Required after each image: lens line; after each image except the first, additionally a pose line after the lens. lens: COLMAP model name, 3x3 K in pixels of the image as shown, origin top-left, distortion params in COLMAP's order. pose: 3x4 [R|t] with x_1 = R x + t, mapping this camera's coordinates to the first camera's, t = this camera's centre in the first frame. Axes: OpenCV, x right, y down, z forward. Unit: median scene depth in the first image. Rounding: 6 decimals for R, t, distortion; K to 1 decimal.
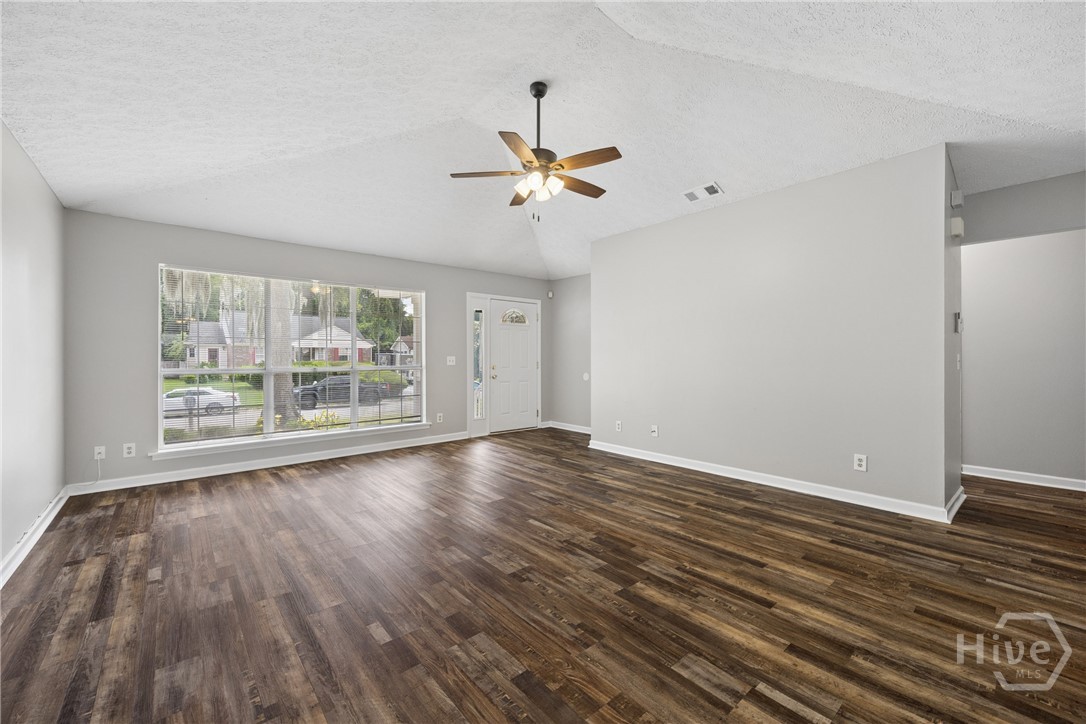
lens RADIAL K [[433.8, 0, 545.4], [0, 433.8, 358.4], [0, 0, 1]] dist [0.003442, -0.000913]
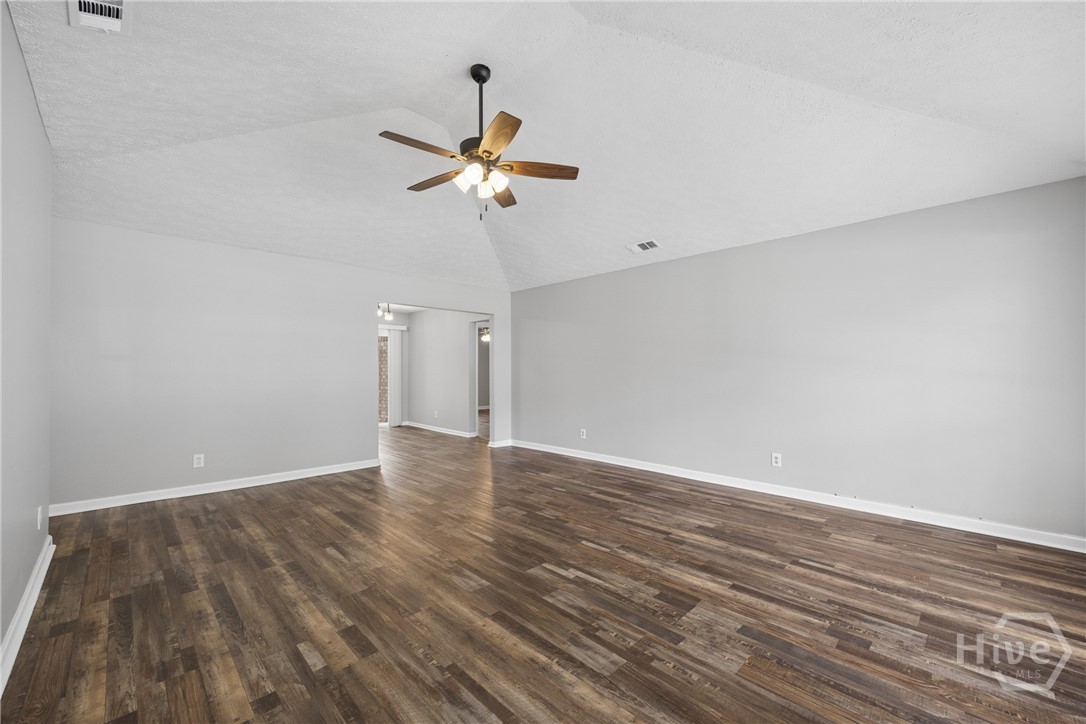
lens RADIAL K [[433.8, 0, 554.0], [0, 433.8, 367.5], [0, 0, 1]] dist [0.003442, -0.000913]
pose [[-0.996591, 0.001792, -0.082484, -0.095079], [0.002515, 0.999959, -0.008663, -0.007066], [0.082465, -0.008841, -0.996555, 2.001504]]
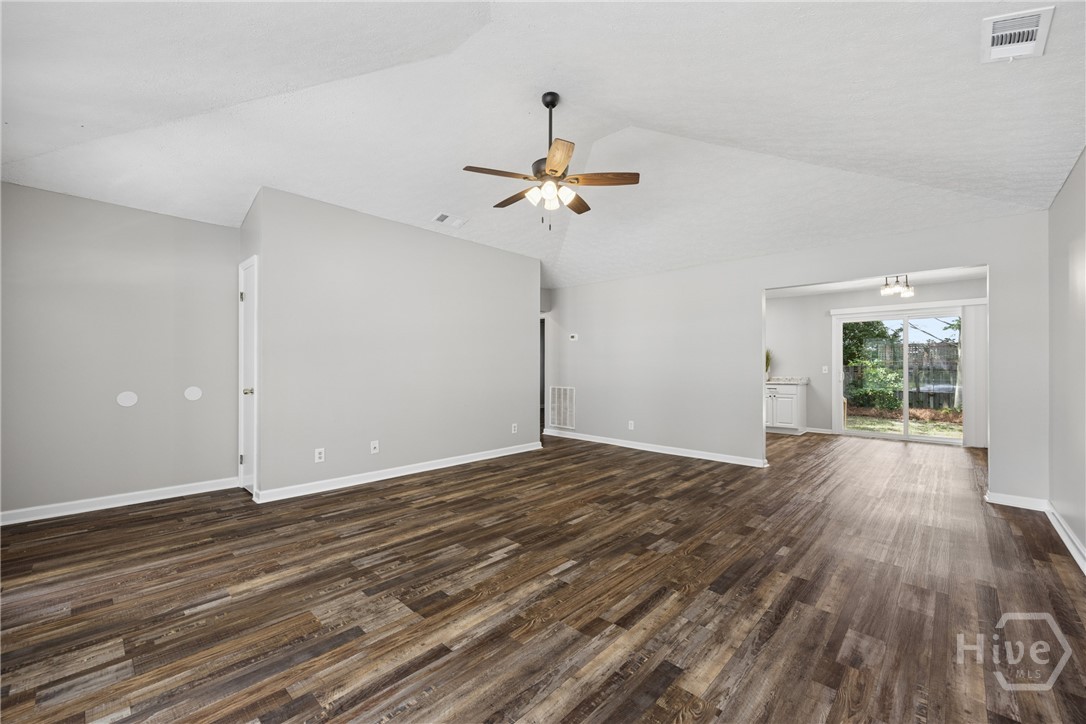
lens RADIAL K [[433.8, 0, 539.5], [0, 433.8, 371.3], [0, 0, 1]] dist [0.003442, -0.000913]
pose [[-0.101013, -0.011560, 0.994818, -1.064122], [-0.005254, 0.999925, 0.011086, -0.001853], [-0.994871, -0.004107, -0.101066, 1.187714]]
